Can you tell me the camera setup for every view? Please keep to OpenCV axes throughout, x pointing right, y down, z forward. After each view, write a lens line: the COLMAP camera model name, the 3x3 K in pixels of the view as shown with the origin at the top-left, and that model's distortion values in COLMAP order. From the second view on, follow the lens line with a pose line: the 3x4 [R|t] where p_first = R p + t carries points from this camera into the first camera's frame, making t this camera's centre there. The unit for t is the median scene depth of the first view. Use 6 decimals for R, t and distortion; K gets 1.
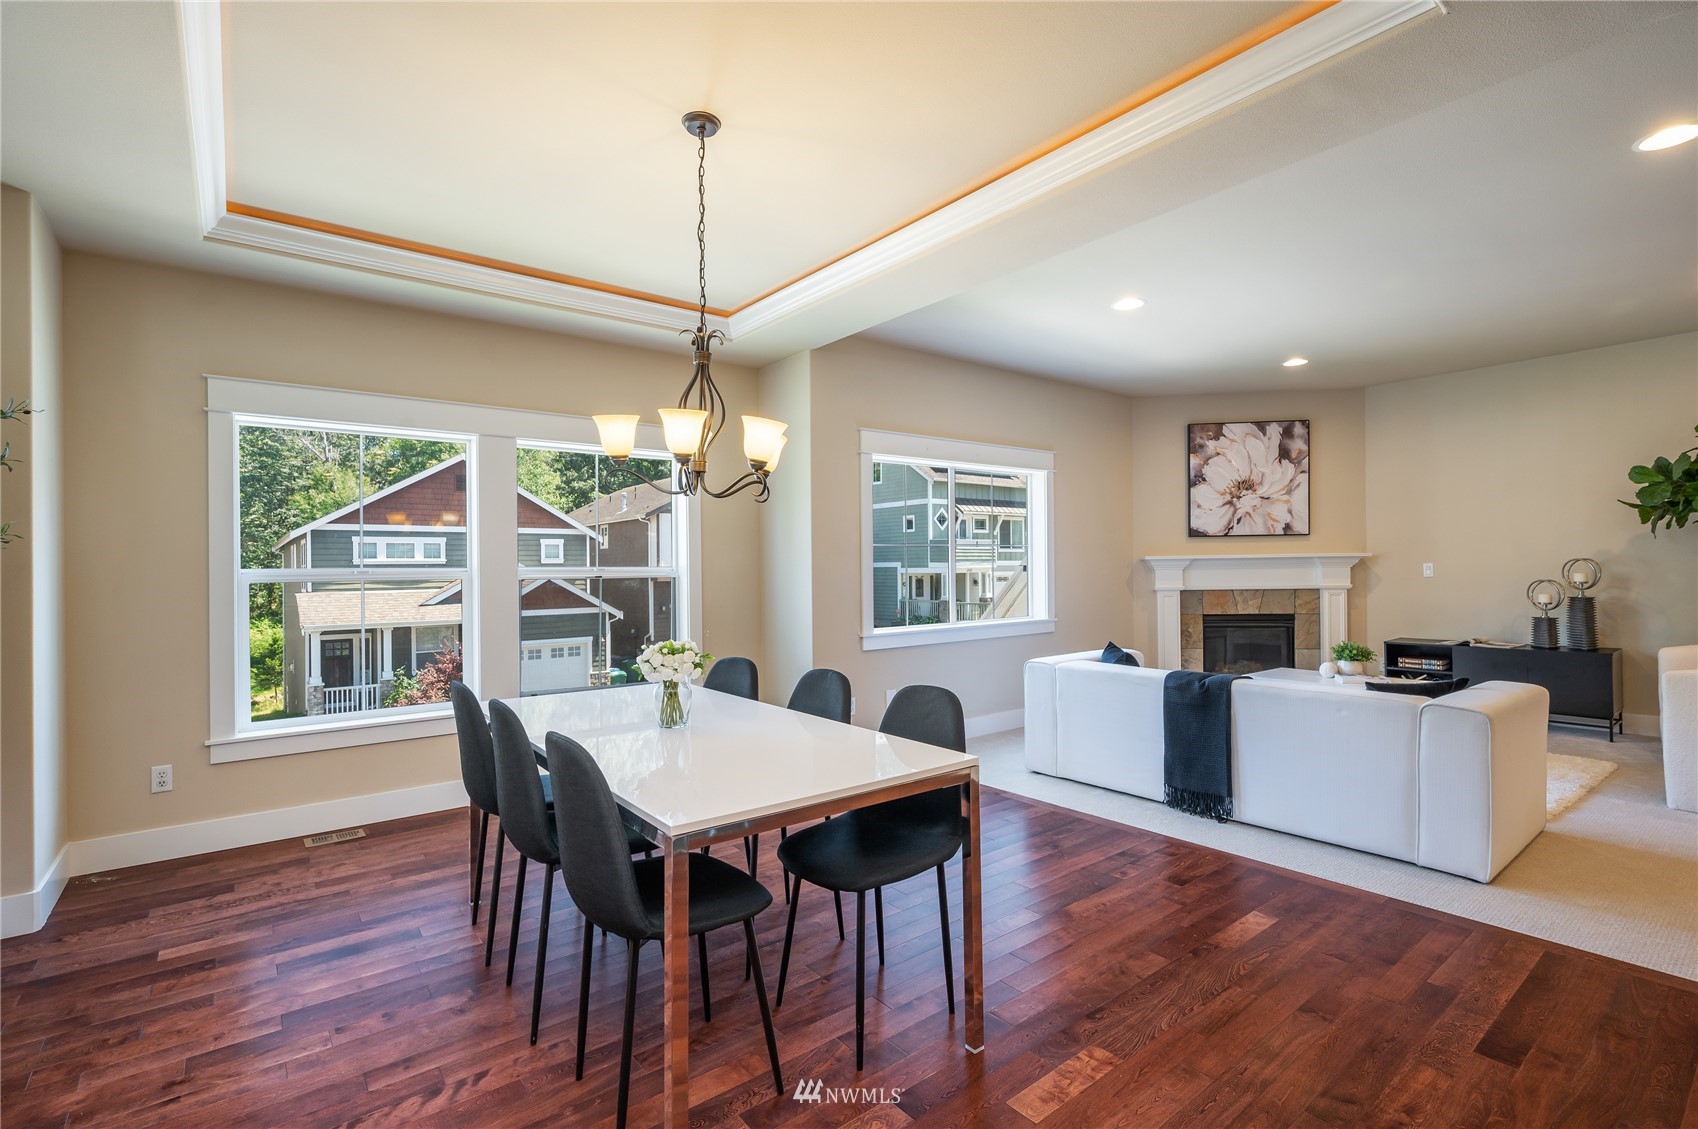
lens RADIAL K [[766.6, 0, 854.8], [0, 766.6, 569.9], [0, 0, 1]] dist [0.001087, 0.000596]
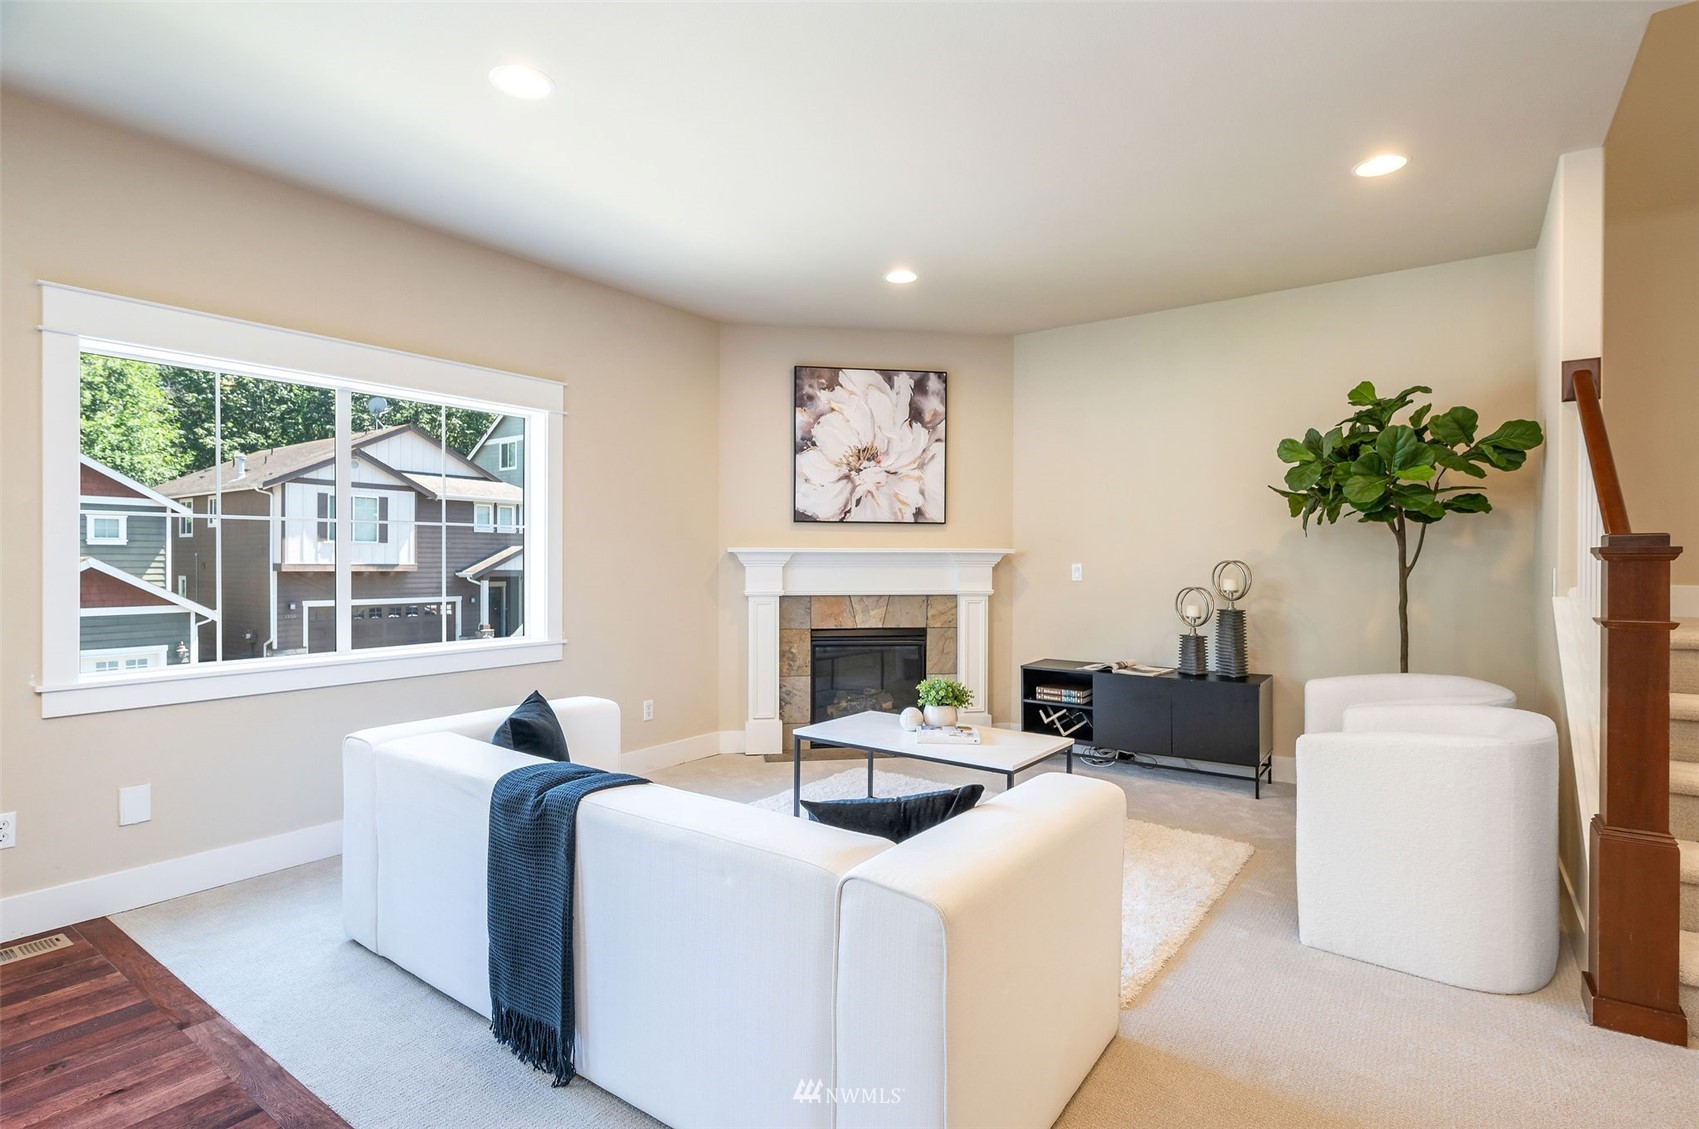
lens RADIAL K [[816.5, 0, 844.9], [0, 816.5, 564.1], [0, 0, 1]] dist [0.002835, -0.000846]
pose [[0.963728, 0.014969, 0.266467, 0.282143], [-0.015493, 0.999880, -0.000134, -0.004173], [-0.266437, -0.003999, 0.963844, 0.247479]]
